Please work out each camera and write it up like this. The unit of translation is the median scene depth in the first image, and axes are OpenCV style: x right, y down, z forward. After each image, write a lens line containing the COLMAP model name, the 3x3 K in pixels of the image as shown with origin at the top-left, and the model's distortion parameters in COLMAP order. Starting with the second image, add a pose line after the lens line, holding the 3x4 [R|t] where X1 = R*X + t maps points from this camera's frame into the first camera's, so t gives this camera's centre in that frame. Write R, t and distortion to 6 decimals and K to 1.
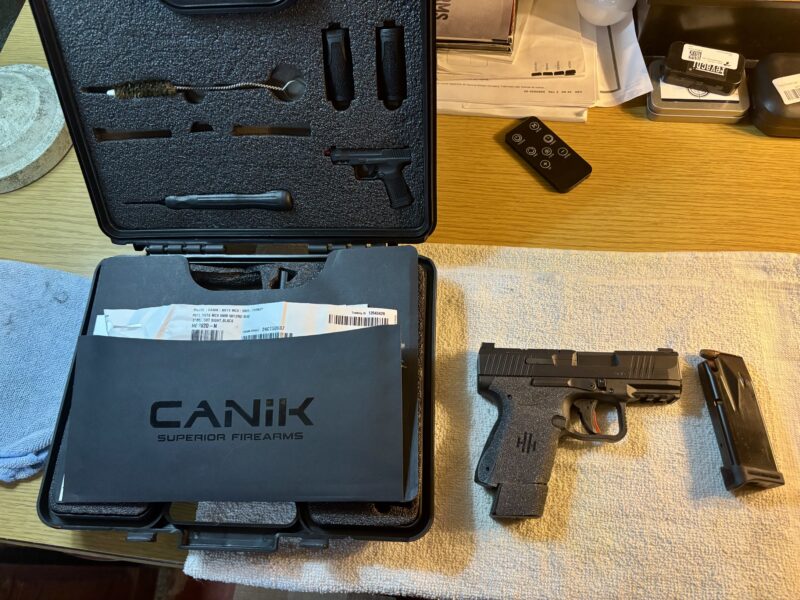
lens RADIAL K [[604.5, 0, 402.0], [0, 604.5, 297.7], [0, 0, 1]] dist [0.040594, -0.045685]
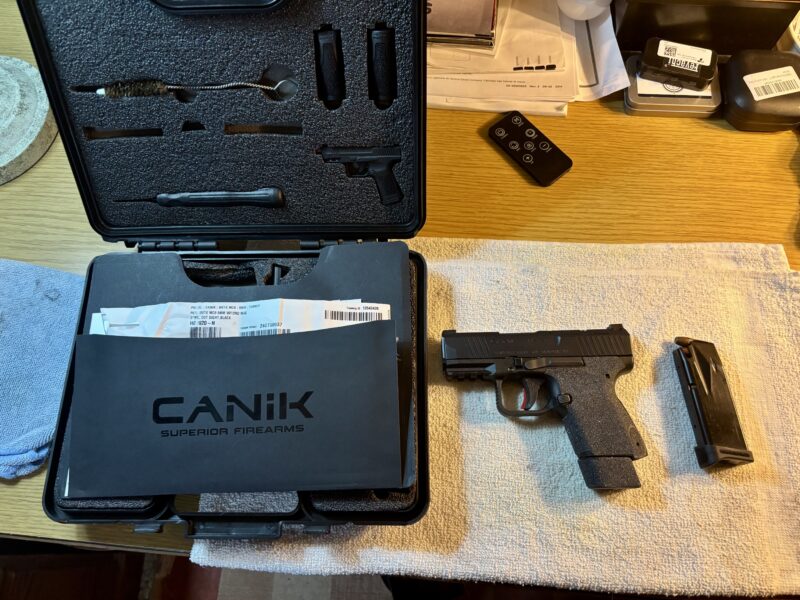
lens RADIAL K [[604.0, 0, 400.0], [0, 604.0, 300.0], [0, 0, 1]] dist [0.033820, -0.032173]
pose [[0.998813, -0.015300, 0.046252, -0.037857], [0.013429, 0.999090, 0.040488, -0.028213], [-0.046829, -0.039819, 0.998109, -0.032167]]
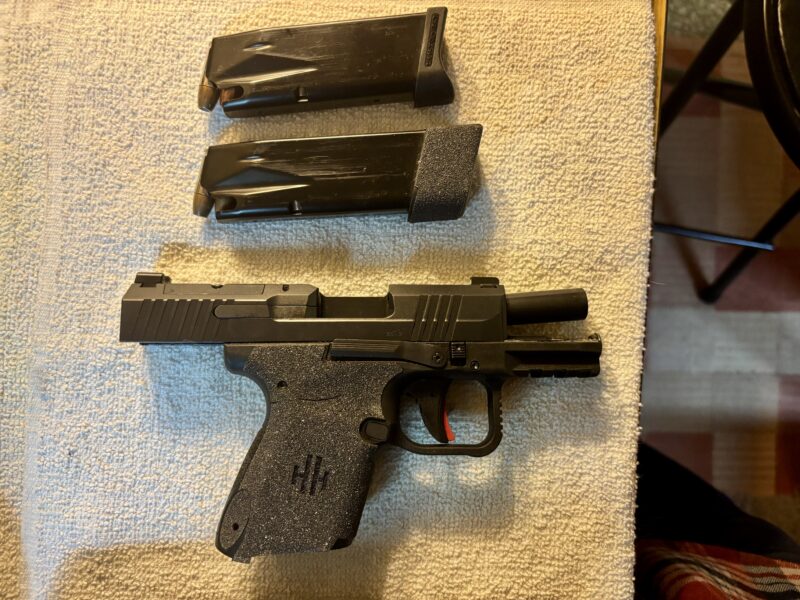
lens RADIAL K [[604.0, 0, 400.0], [0, 604.0, 300.0], [0, 0, 1]] dist [0.033820, -0.032173]
pose [[-0.043626, -0.994826, 0.091748, 0.265312], [0.913854, -0.002628, 0.406034, 0.029606], [-0.403692, 0.101558, 0.909241, 0.458617]]
